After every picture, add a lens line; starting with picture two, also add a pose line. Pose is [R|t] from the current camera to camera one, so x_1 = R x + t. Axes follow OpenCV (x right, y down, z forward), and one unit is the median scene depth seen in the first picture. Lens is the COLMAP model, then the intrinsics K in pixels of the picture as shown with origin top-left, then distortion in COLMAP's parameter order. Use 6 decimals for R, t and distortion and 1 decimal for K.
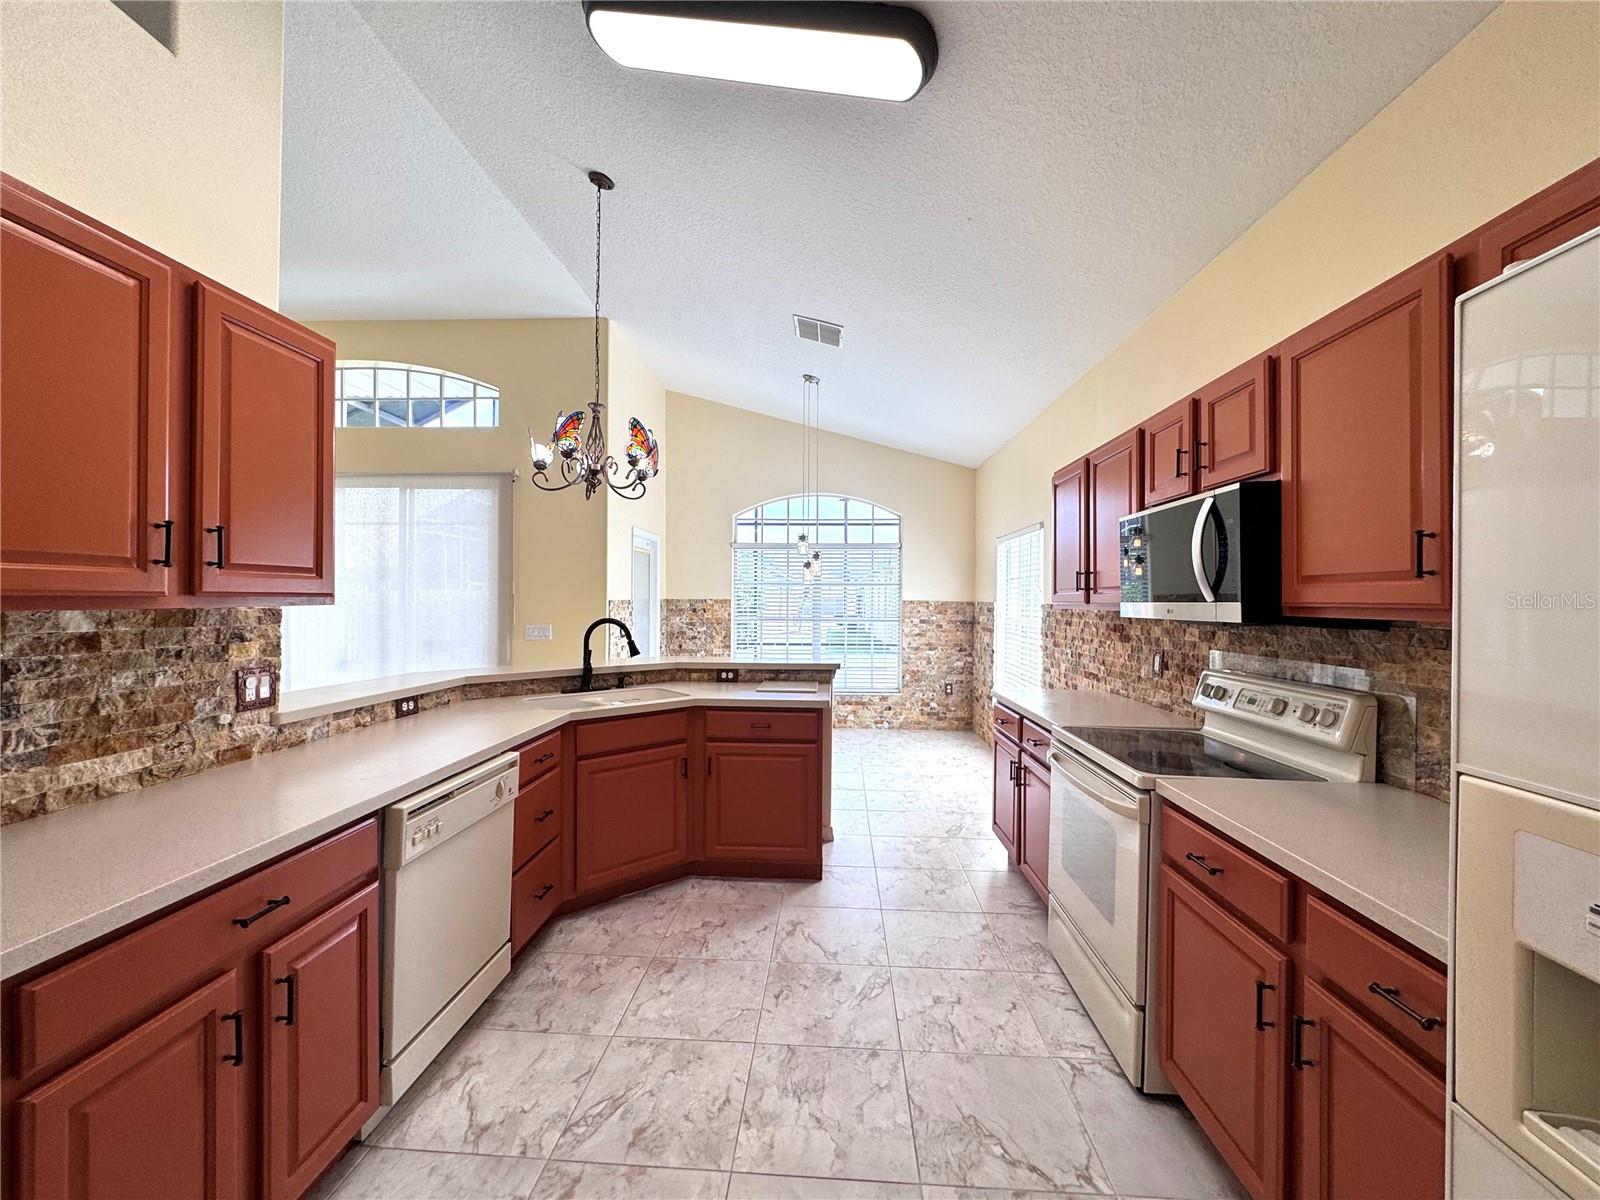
lens RADIAL K [[639.1, 0, 798.5], [0, 639.1, 598.9], [0, 0, 1]] dist [-0.004438, 0.000862]
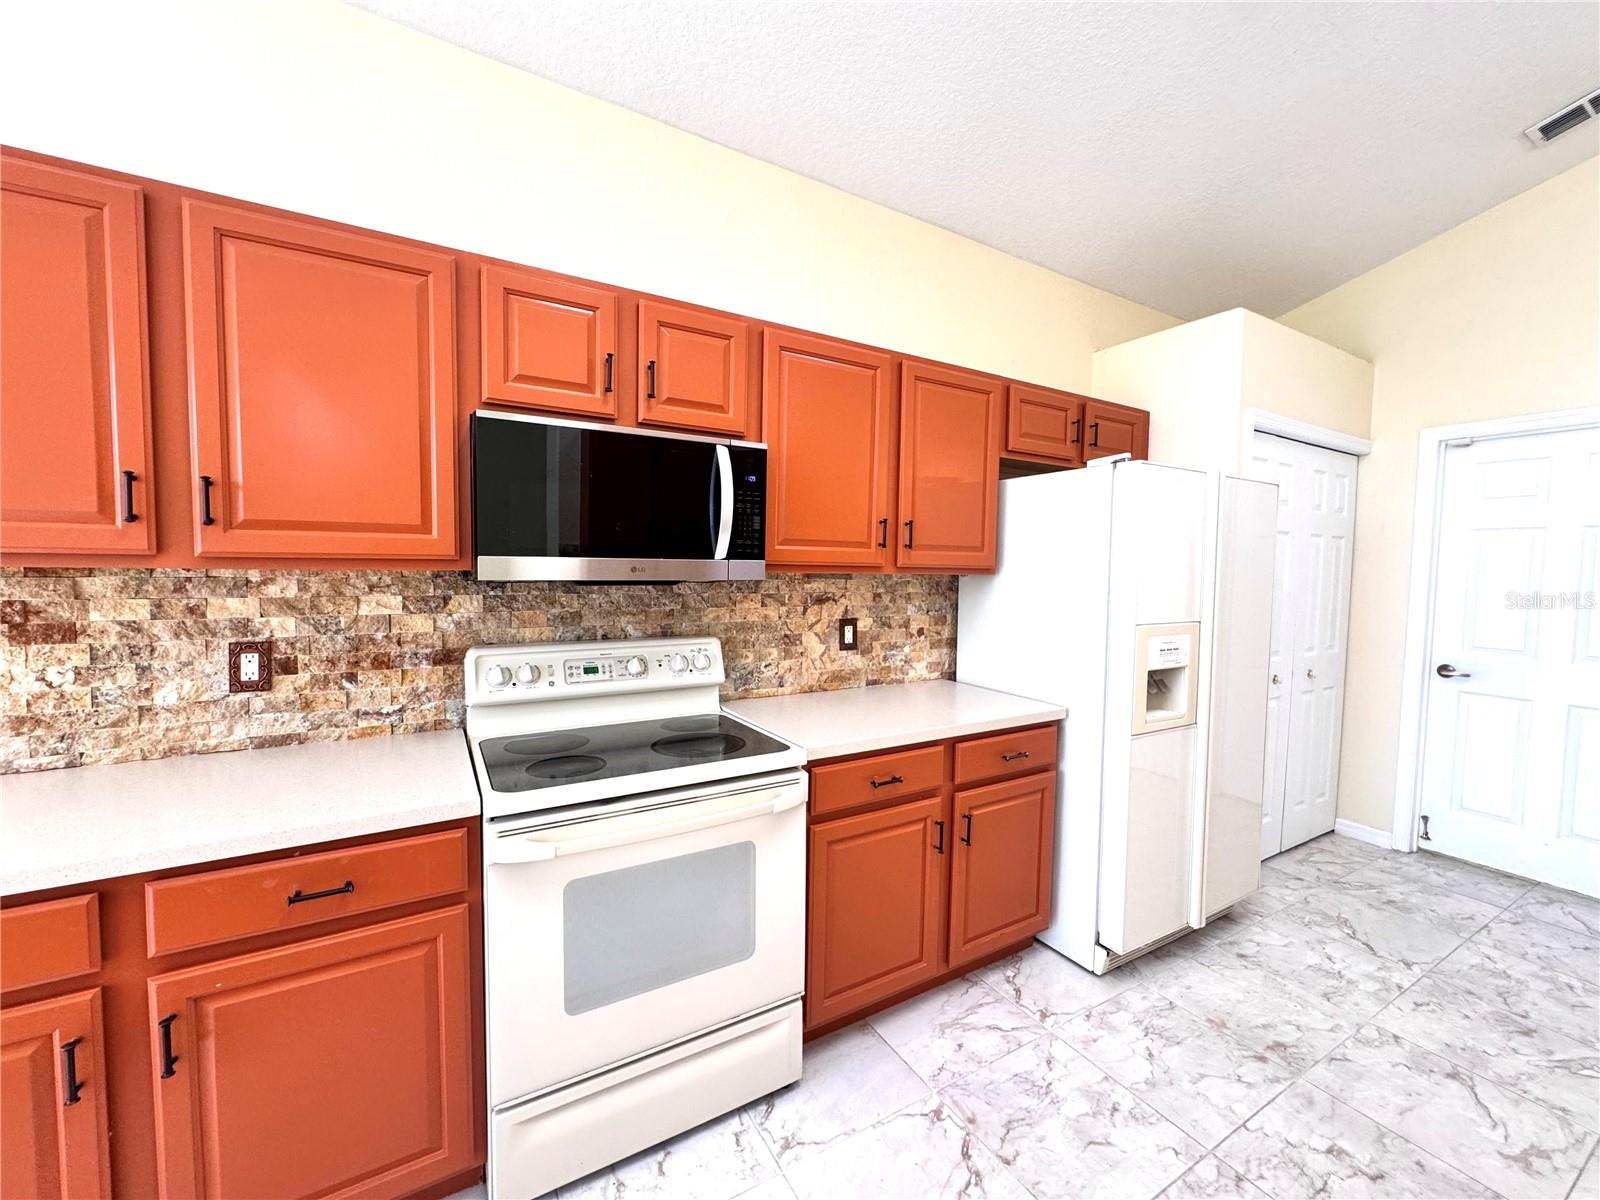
lens RADIAL K [[639.1, 0, 802.2], [0, 639.1, 599.8], [0, 0, 1]] dist [-0.004438, 0.000862]
pose [[-0.554307, -0.065286, 0.829748, -0.173290], [-0.023986, 0.997758, 0.062482, 0.002505], [-0.831967, 0.014732, -0.554630, 1.258086]]
